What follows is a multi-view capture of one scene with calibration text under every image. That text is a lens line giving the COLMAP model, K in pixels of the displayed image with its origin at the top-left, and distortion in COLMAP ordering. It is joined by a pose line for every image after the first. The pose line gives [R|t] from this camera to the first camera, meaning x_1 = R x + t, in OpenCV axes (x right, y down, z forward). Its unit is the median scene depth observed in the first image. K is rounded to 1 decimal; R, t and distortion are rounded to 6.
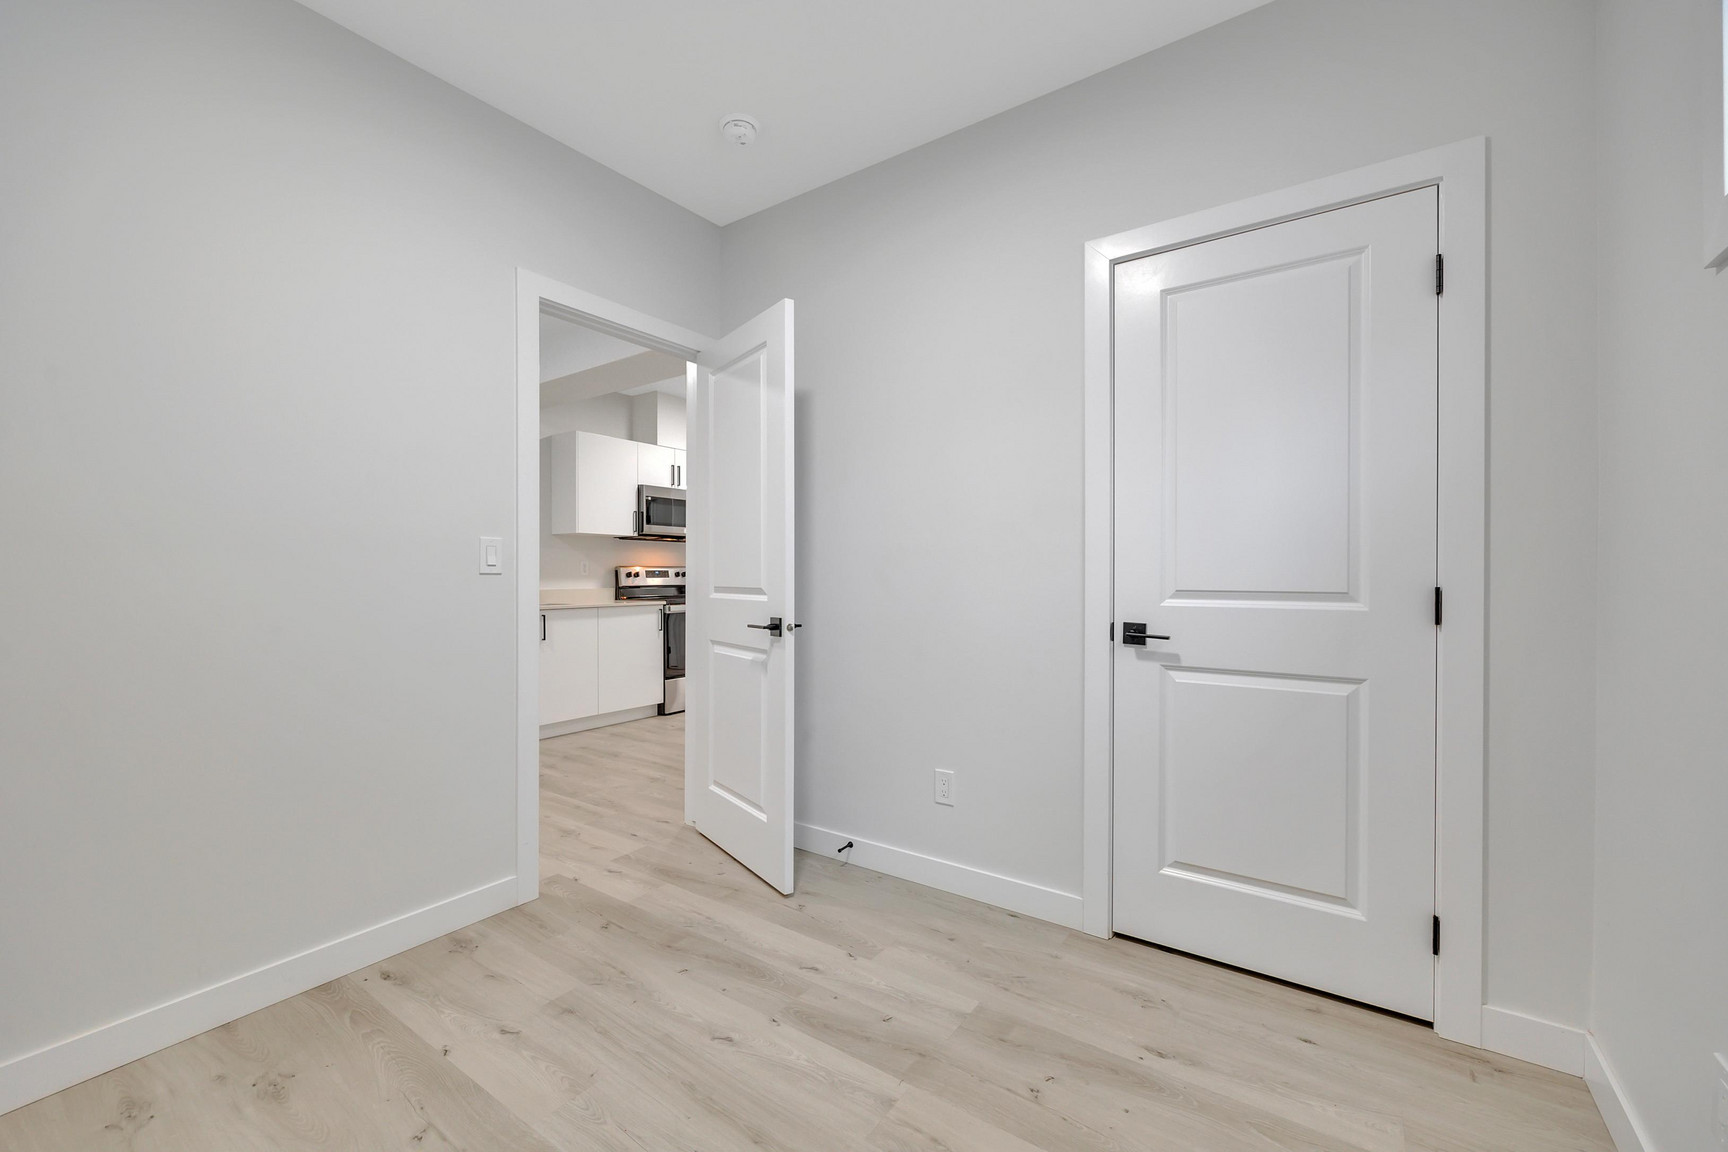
lens RADIAL K [[708.9, 0, 862.6], [0, 708.9, 567.2], [0, 0, 1]] dist [0.016807, -0.000158]
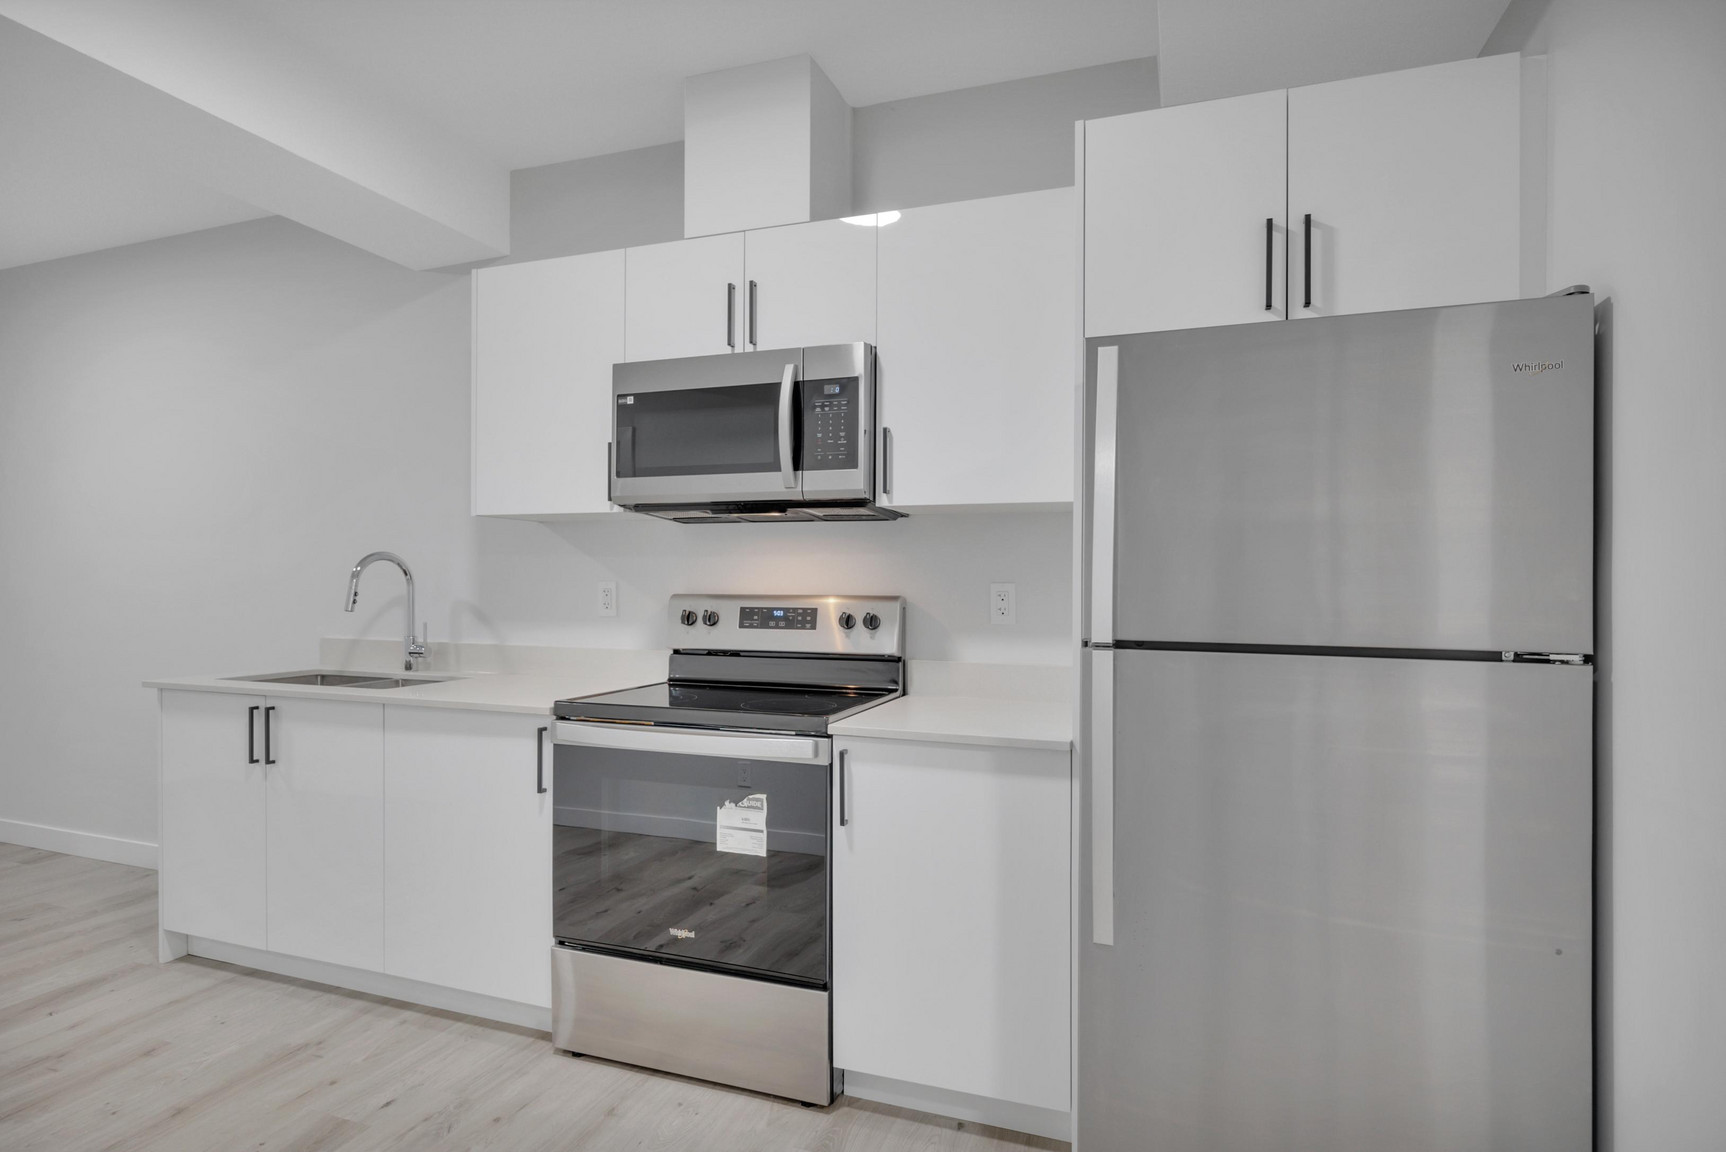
lens RADIAL K [[912.8, 0, 863.0], [0, 912.8, 576.0], [0, 0, 1]] dist [-0.000169, -0.000002]
pose [[0.255907, -0.004066, -0.966693, 0.833824], [-0.001052, 0.999989, -0.004485, -0.049682], [0.966701, 0.002165, 0.255900, 5.297674]]
